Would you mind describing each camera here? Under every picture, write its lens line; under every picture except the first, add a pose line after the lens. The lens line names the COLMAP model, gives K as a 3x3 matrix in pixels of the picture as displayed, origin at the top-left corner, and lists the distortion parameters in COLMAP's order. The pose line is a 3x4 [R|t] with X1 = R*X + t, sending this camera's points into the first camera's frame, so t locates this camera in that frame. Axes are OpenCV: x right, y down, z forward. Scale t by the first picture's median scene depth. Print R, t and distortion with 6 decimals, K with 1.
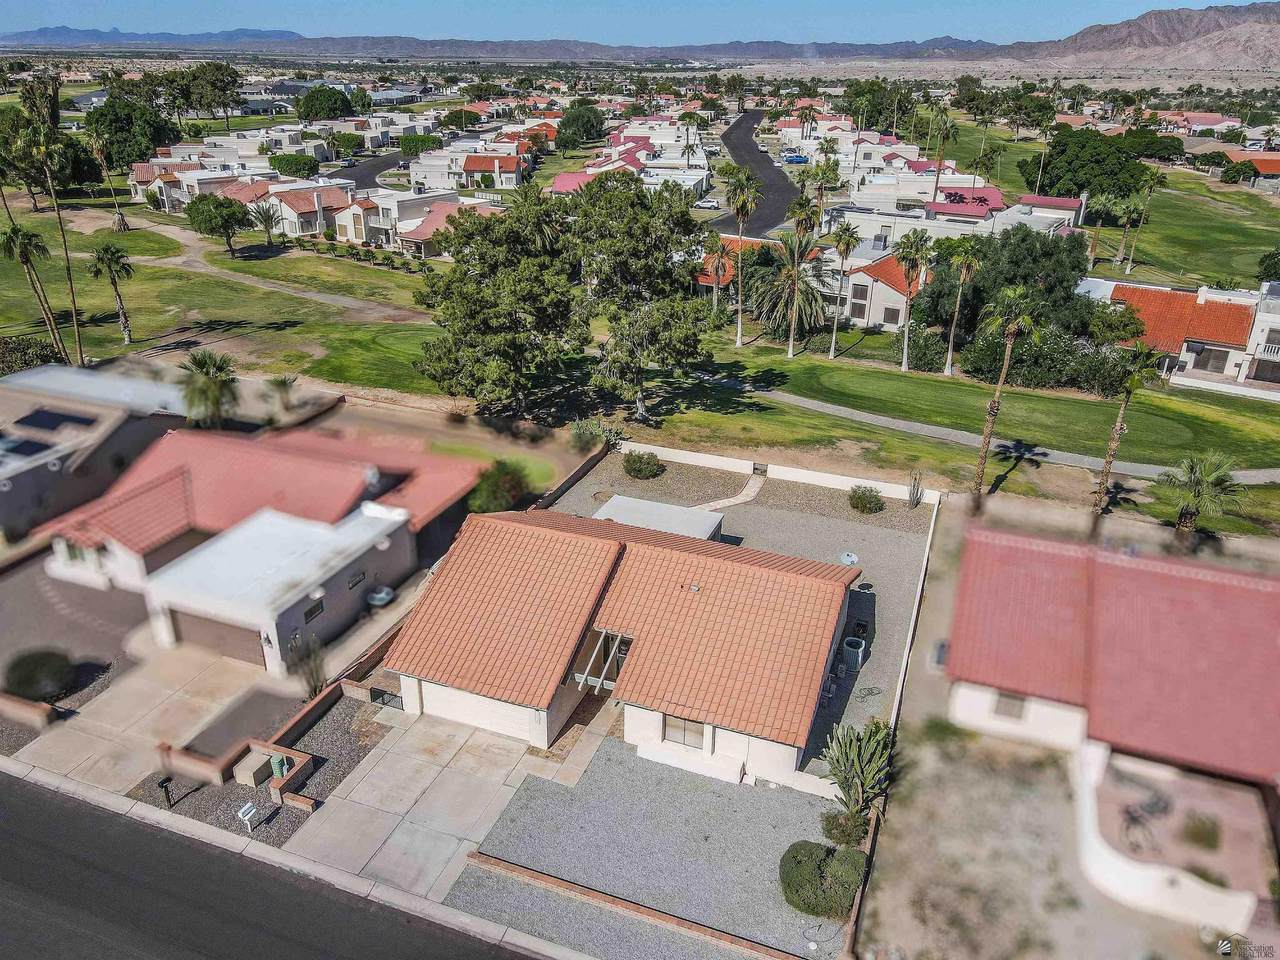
lens RADIAL K [[943.6, 0, 635.1], [0, 943.6, 482.8], [0, 0, 1]] dist [0.013769, -0.001400]
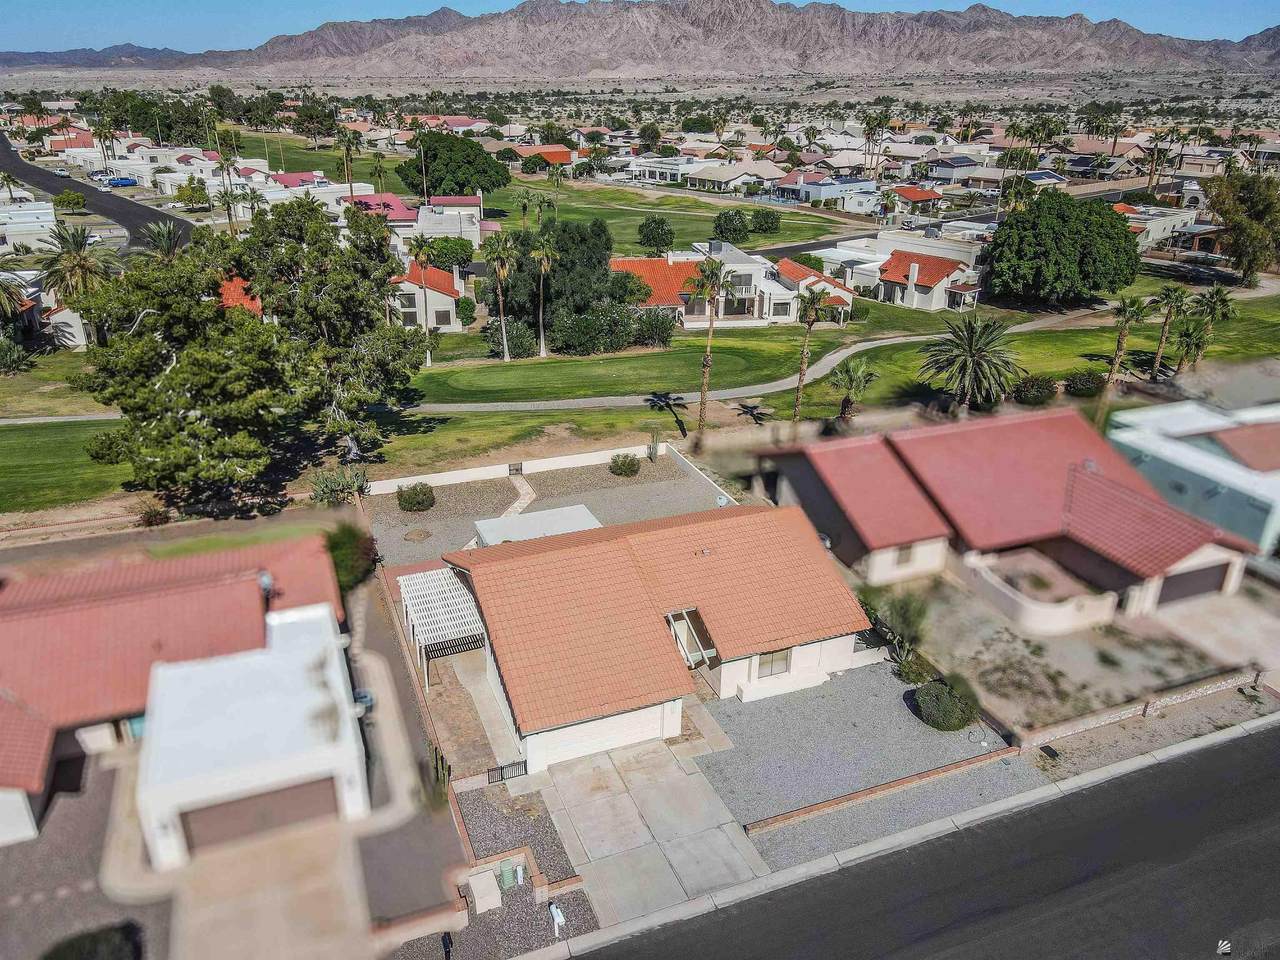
lens RADIAL K [[943.6, 0, 635.1], [0, 943.6, 482.8], [0, 0, 1]] dist [0.013769, -0.001400]
pose [[0.736854, -0.279115, 0.615744, -0.386303], [0.283874, 0.954351, 0.092895, -0.054745], [-0.613564, 0.106344, 0.782451, 0.094331]]
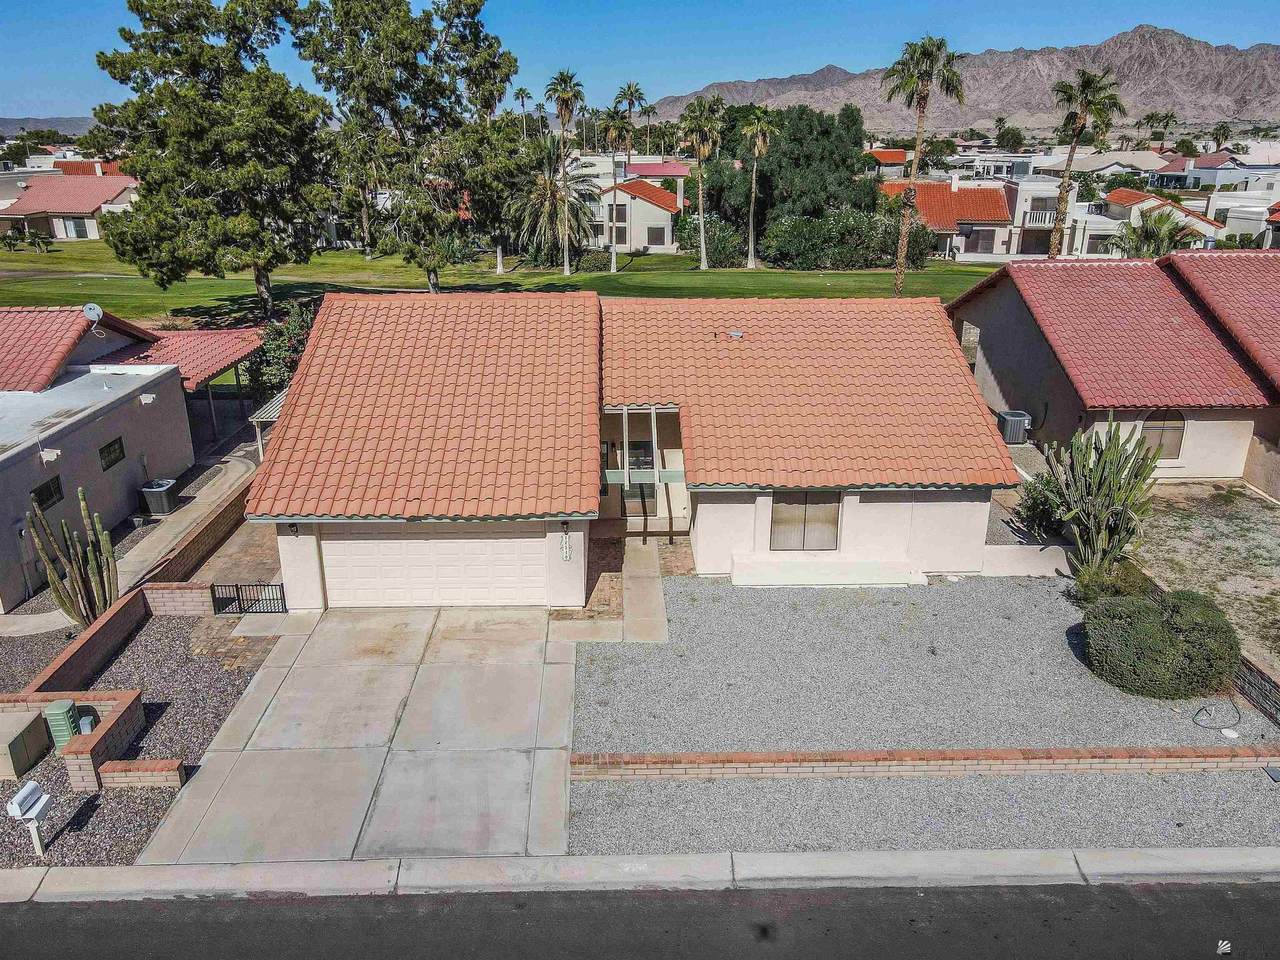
lens RADIAL K [[983.8, 0, 635.3], [0, 983.8, 479.6], [0, 0, 1]] dist [0.013964, 0.002246]
pose [[0.927796, -0.142819, 0.344670, -0.141019], [0.170845, 0.983915, -0.052187, 0.133309], [-0.331673, 0.107304, 0.937272, 0.235291]]
